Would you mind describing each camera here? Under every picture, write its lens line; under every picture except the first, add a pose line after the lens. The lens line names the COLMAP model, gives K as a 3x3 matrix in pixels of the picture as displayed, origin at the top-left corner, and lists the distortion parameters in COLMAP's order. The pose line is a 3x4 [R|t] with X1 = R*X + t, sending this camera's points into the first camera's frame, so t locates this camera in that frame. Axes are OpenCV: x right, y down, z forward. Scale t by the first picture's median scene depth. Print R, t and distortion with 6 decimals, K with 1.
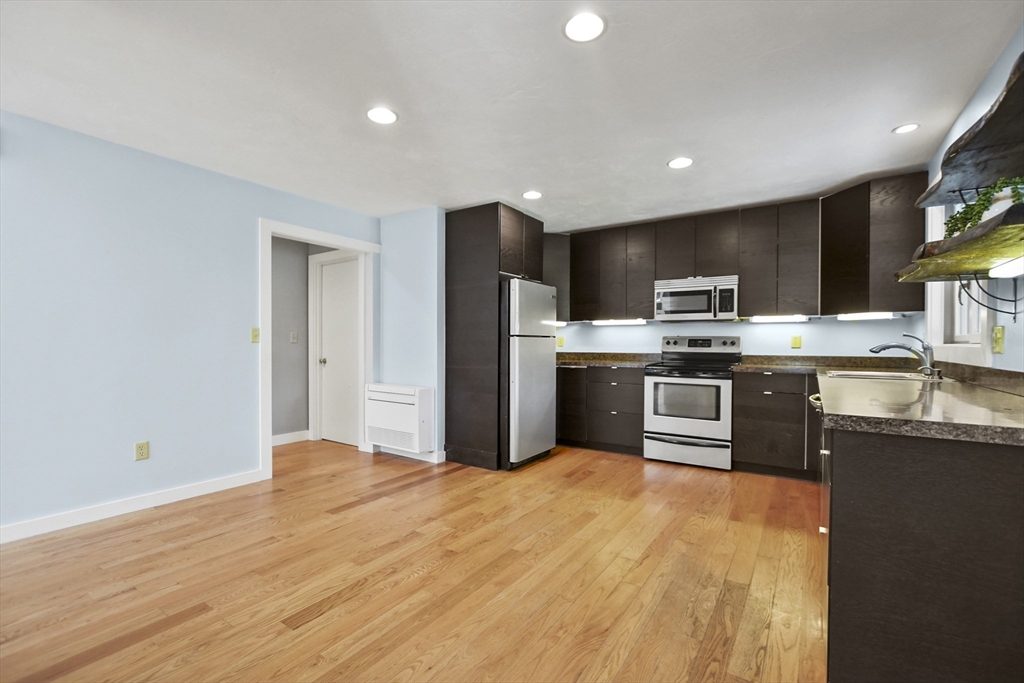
lens RADIAL K [[447.3, 0, 510.2], [0, 447.3, 345.5], [0, 0, 1]] dist [-0.011422, 0.003357]
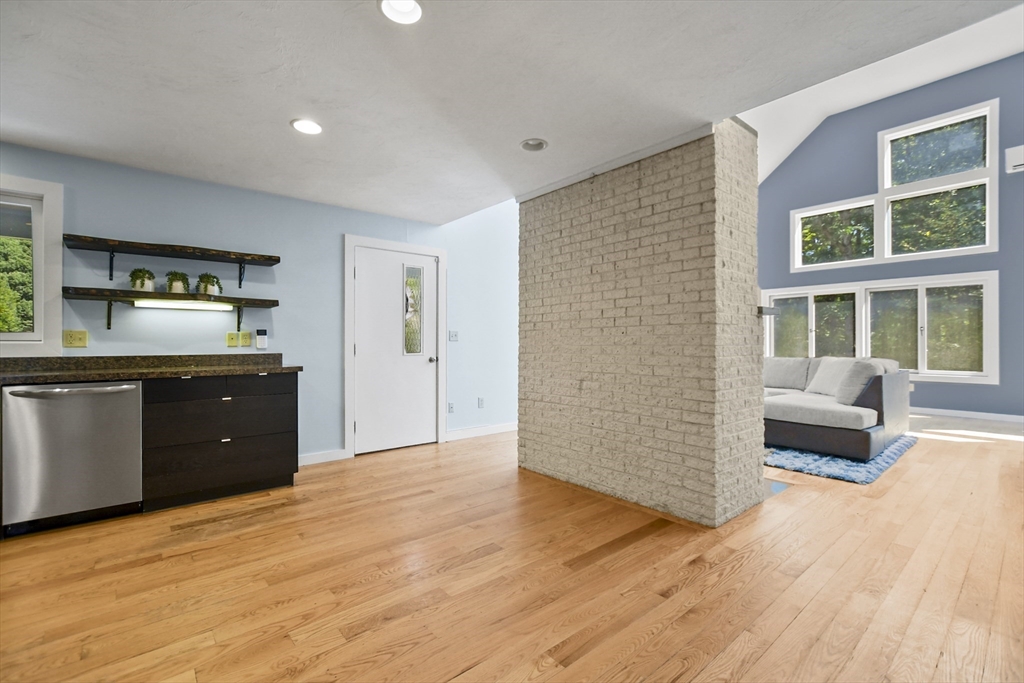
lens RADIAL K [[447.3, 0, 511.6], [0, 447.3, 338.9], [0, 0, 1]] dist [-0.011422, 0.003357]
pose [[-0.963227, 0.000179, 0.268690, -0.397784], [-0.000472, 0.999997, -0.002362, -0.004617], [-0.268689, -0.002402, -0.963224, 1.014192]]
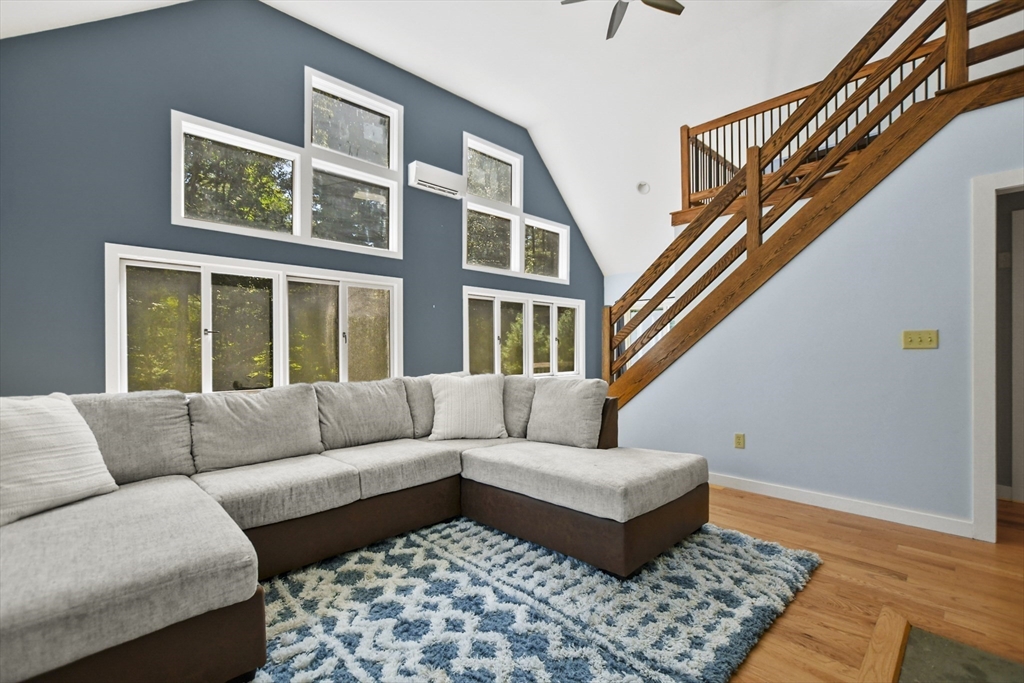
lens RADIAL K [[447.3, 0, 502.8], [0, 447.3, 346.6], [0, 0, 1]] dist [-0.011422, 0.003357]
pose [[-0.214804, -0.008250, -0.976622, -0.177113], [-0.001436, 0.999966, -0.008131, 0.000164], [0.976656, -0.000344, -0.214809, -0.283940]]
